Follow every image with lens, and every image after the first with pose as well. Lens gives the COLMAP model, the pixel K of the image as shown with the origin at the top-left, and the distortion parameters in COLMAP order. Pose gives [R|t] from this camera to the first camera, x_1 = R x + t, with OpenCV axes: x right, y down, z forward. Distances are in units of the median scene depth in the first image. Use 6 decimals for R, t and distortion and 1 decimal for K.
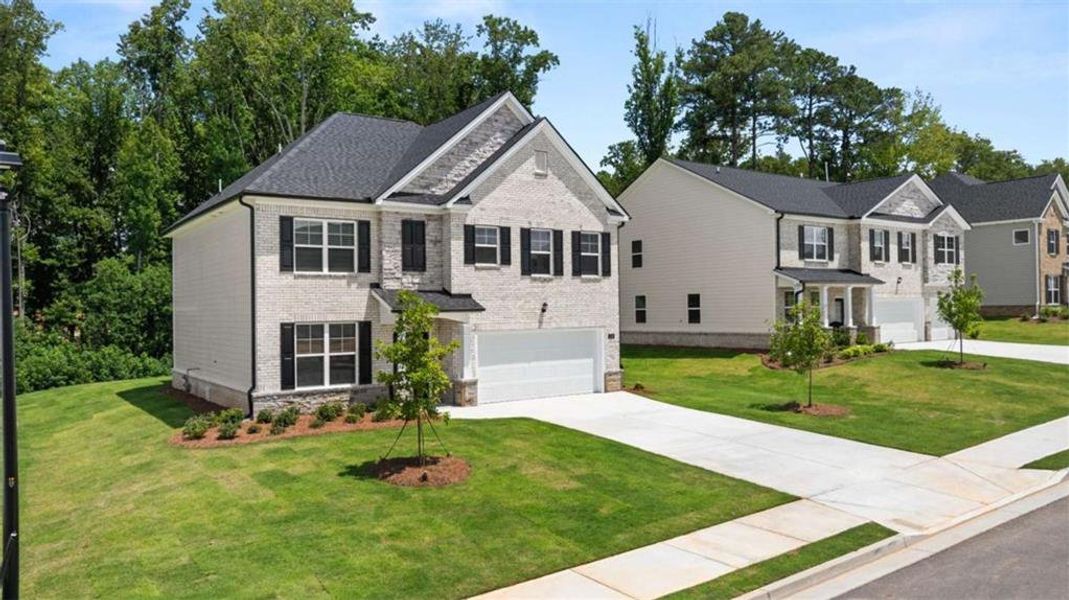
lens RADIAL K [[760.1, 0, 568.4], [0, 760.1, 300.6], [0, 0, 1]] dist [-0.014514, 0.001624]
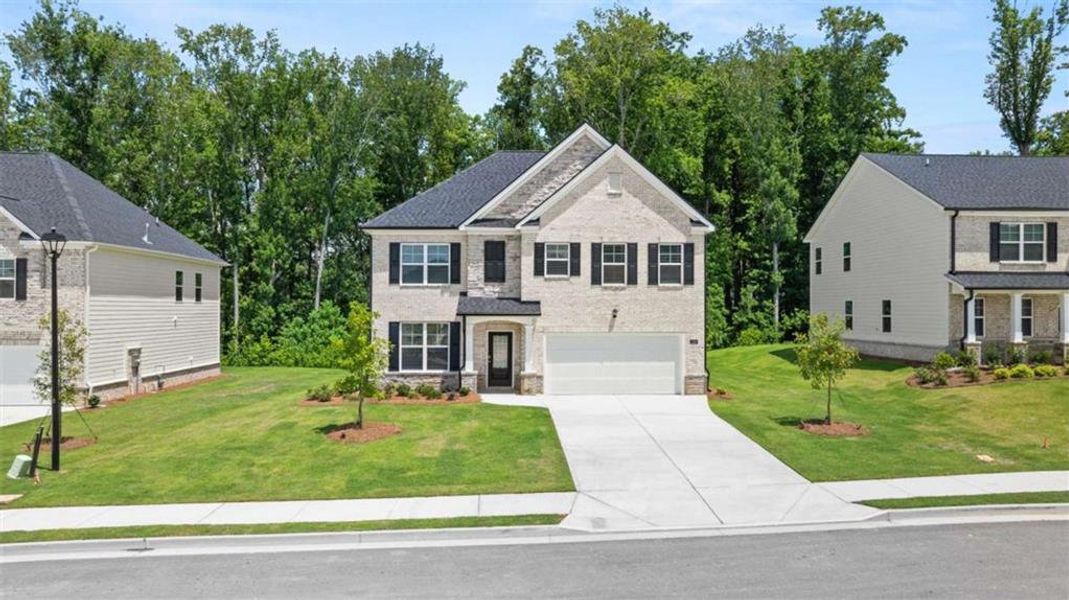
lens RADIAL K [[760.1, 0, 568.4], [0, 760.1, 300.6], [0, 0, 1]] dist [-0.014514, 0.001624]
pose [[0.838680, 0.011289, -0.544507, 0.552948], [-0.008851, 0.999936, 0.007098, -0.018207], [0.544552, -0.001133, 0.838726, 0.030578]]
